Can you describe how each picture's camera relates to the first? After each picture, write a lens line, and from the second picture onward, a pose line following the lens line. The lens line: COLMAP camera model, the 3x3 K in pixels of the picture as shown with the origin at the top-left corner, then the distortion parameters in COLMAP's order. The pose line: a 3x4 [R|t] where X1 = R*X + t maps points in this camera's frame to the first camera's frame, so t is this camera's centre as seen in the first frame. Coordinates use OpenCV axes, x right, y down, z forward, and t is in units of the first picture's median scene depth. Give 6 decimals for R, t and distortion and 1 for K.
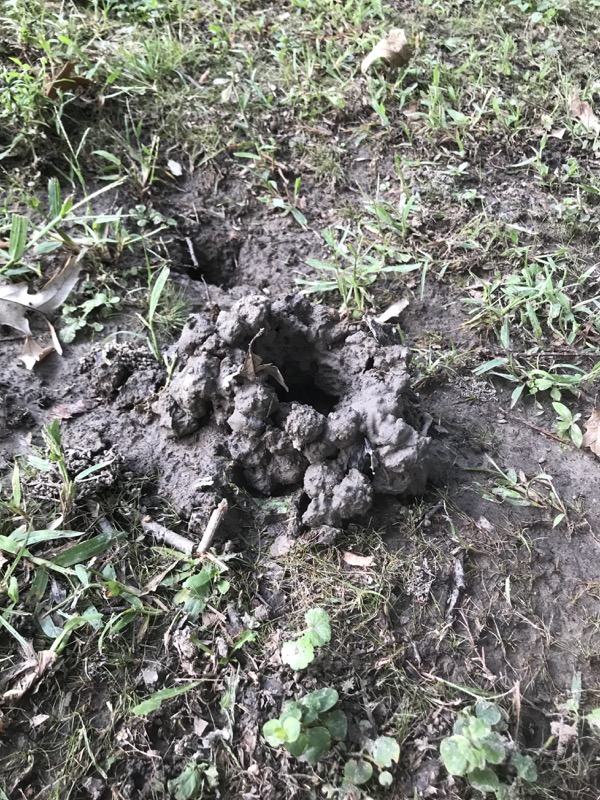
lens RADIAL K [[675.8, 0, 300.0], [0, 675.8, 400.0], [0, 0, 1]] dist [0.061159, -0.106675]
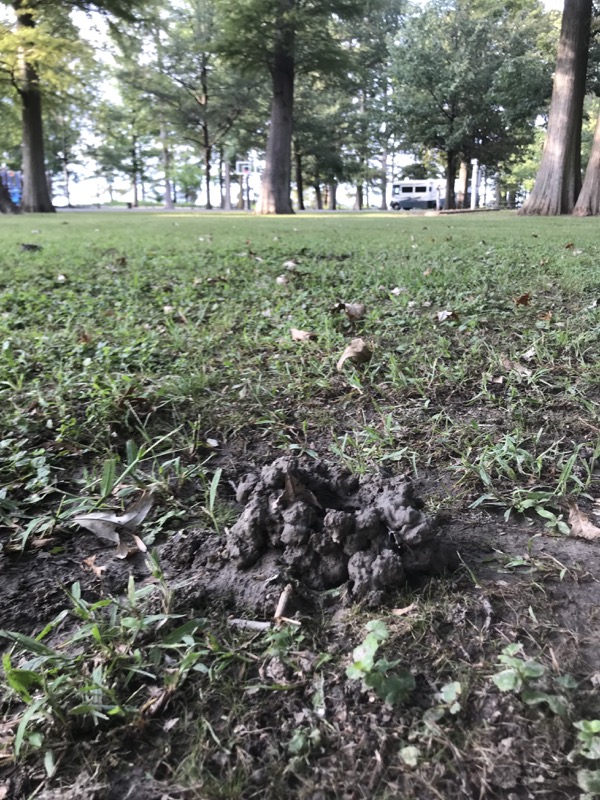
lens RADIAL K [[675.8, 0, 300.0], [0, 675.8, 400.0], [0, 0, 1]] dist [0.061159, -0.106675]
pose [[0.978864, -0.203683, 0.018411, -0.040691], [0.184077, 0.838242, -0.513290, 0.483653], [0.089115, 0.505830, 0.858018, -0.252931]]
